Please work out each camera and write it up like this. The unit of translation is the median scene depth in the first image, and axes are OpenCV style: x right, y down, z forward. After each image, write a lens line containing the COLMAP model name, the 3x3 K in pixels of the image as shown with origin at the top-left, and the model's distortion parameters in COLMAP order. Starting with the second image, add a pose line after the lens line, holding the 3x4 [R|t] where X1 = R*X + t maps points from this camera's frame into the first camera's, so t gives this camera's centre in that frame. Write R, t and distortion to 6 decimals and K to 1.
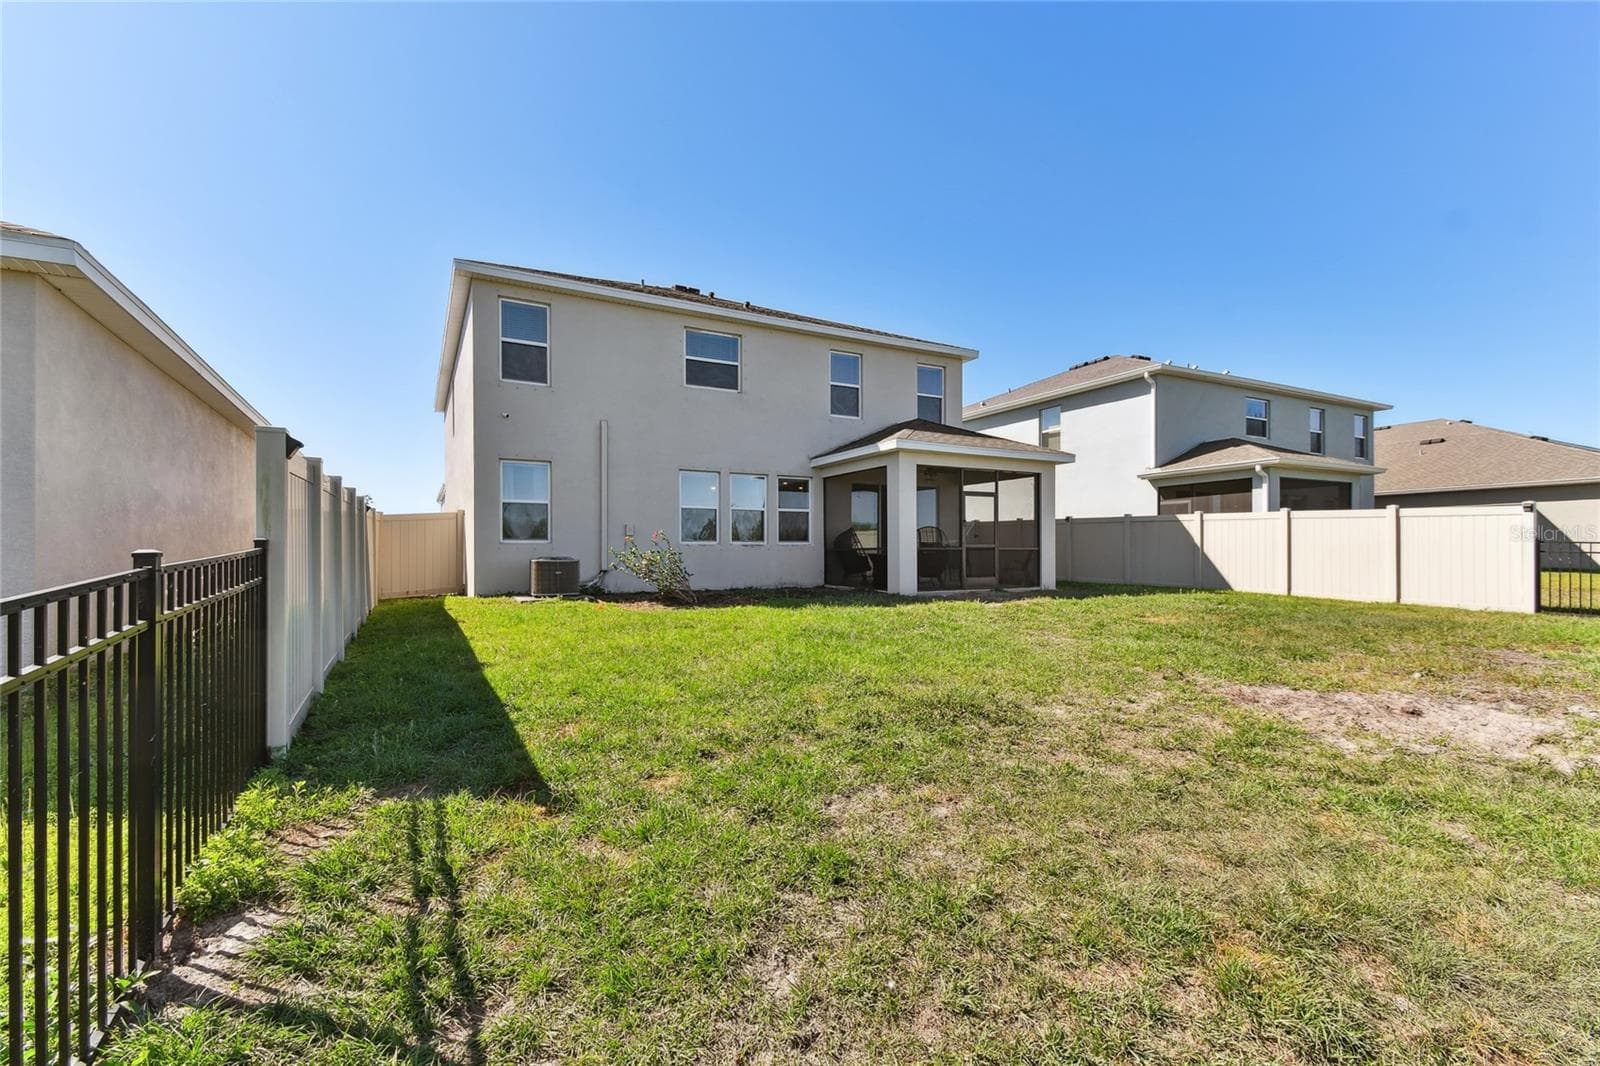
lens RADIAL K [[722.4, 0, 804.6], [0, 722.4, 553.7], [0, 0, 1]] dist [0.014230, -0.000912]
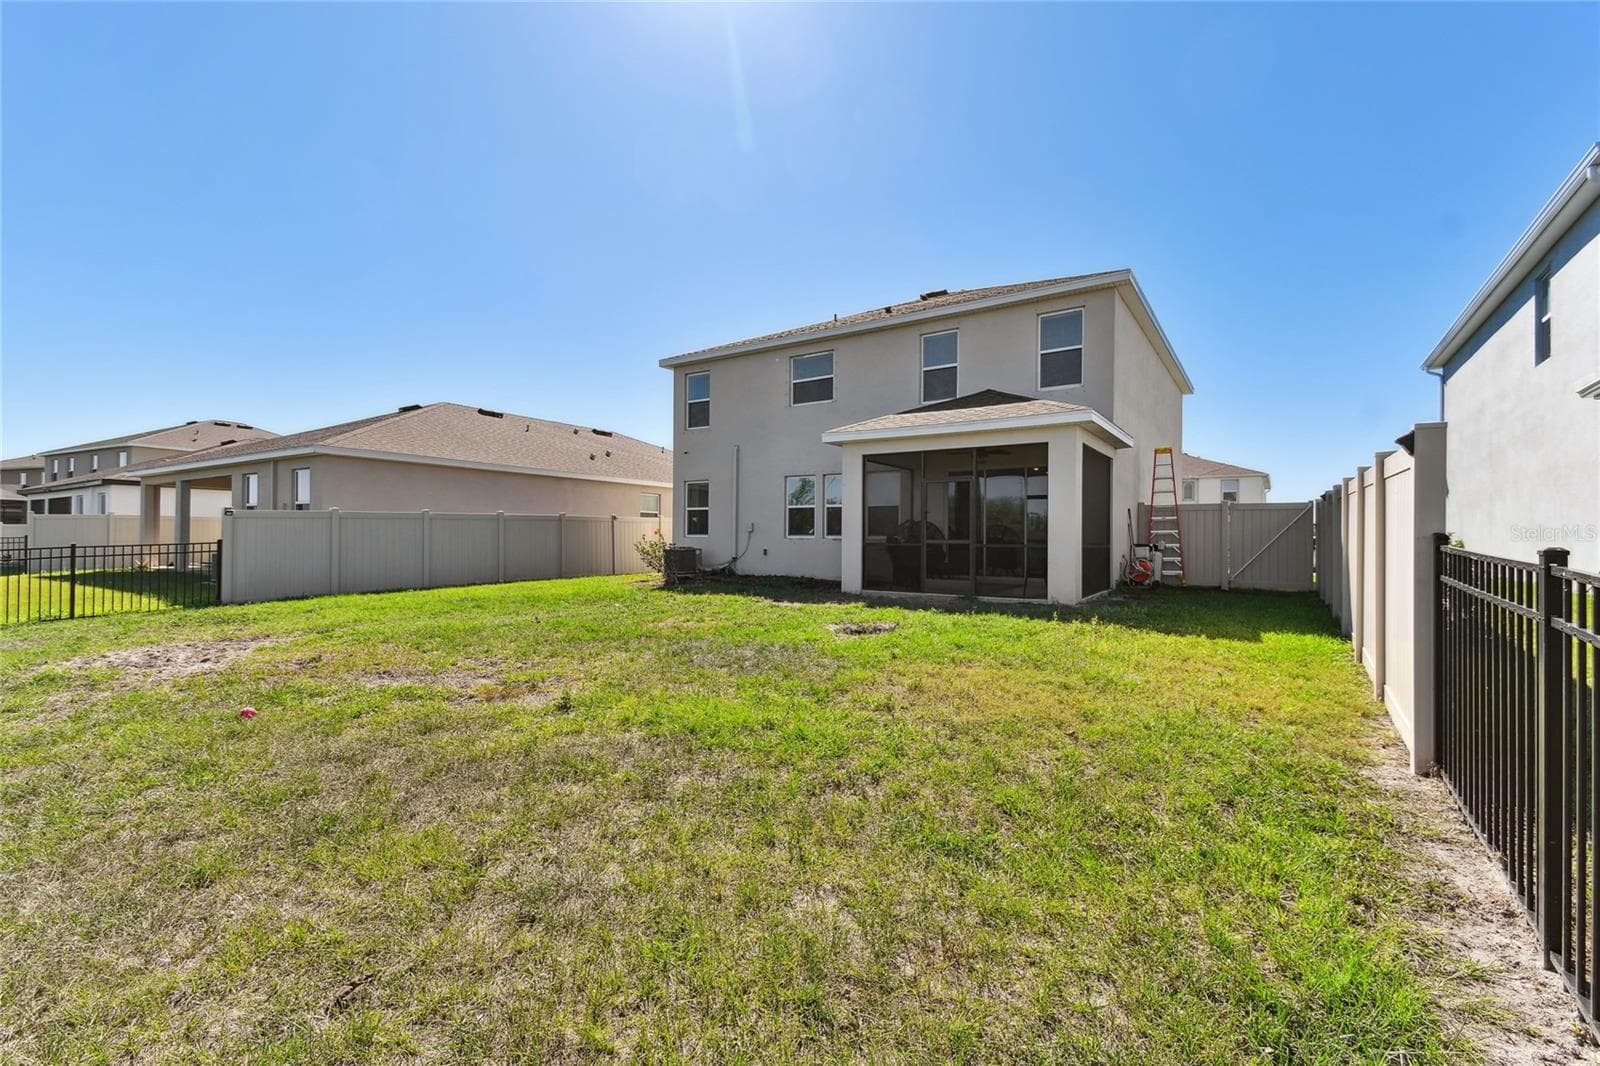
lens RADIAL K [[704.0, 0, 800.0], [0, 704.0, 533.0], [0, 0, 1]] dist [0.016231, 0.000032]
pose [[0.452116, -0.001048, -0.891958, 0.792056], [-0.009144, 0.999941, -0.005810, -0.013259], [0.891912, 0.010783, 0.452080, 0.434913]]
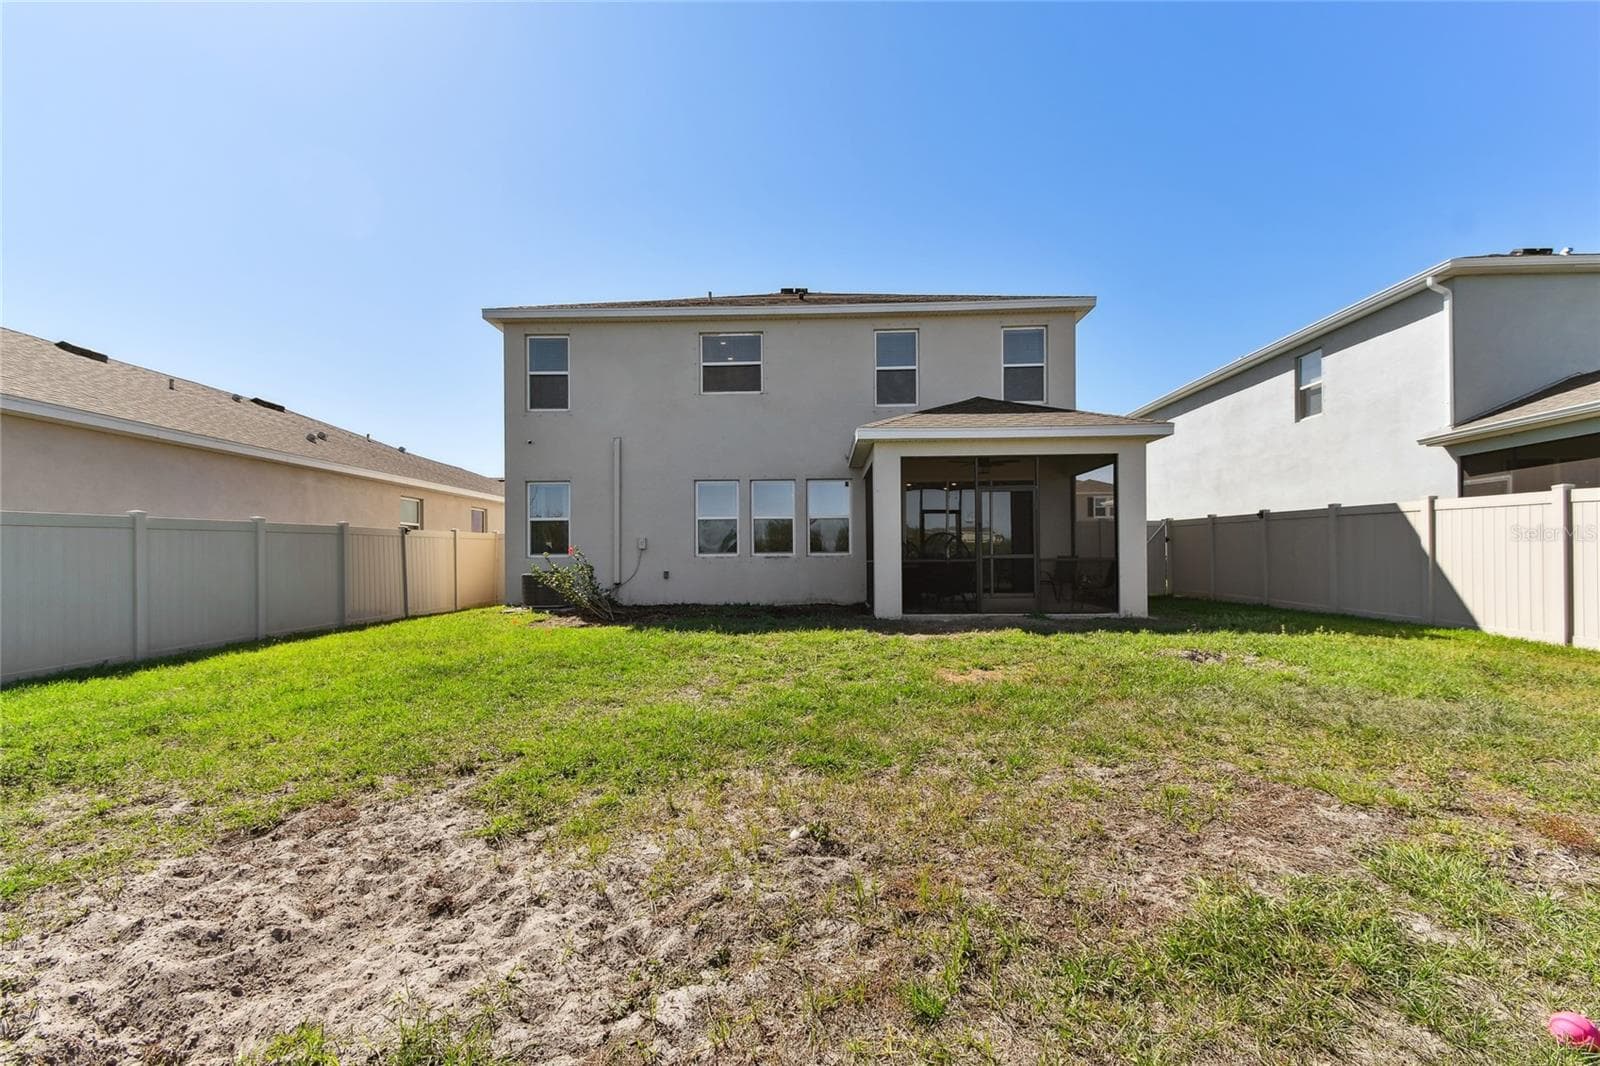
lens RADIAL K [[722.4, 0, 804.6], [0, 722.4, 553.7], [0, 0, 1]] dist [0.014230, -0.000912]
pose [[0.858430, -0.007772, -0.512871, 0.403419], [0.005329, 0.999966, -0.006235, -0.009305], [0.512903, 0.002619, 0.858443, 0.212540]]
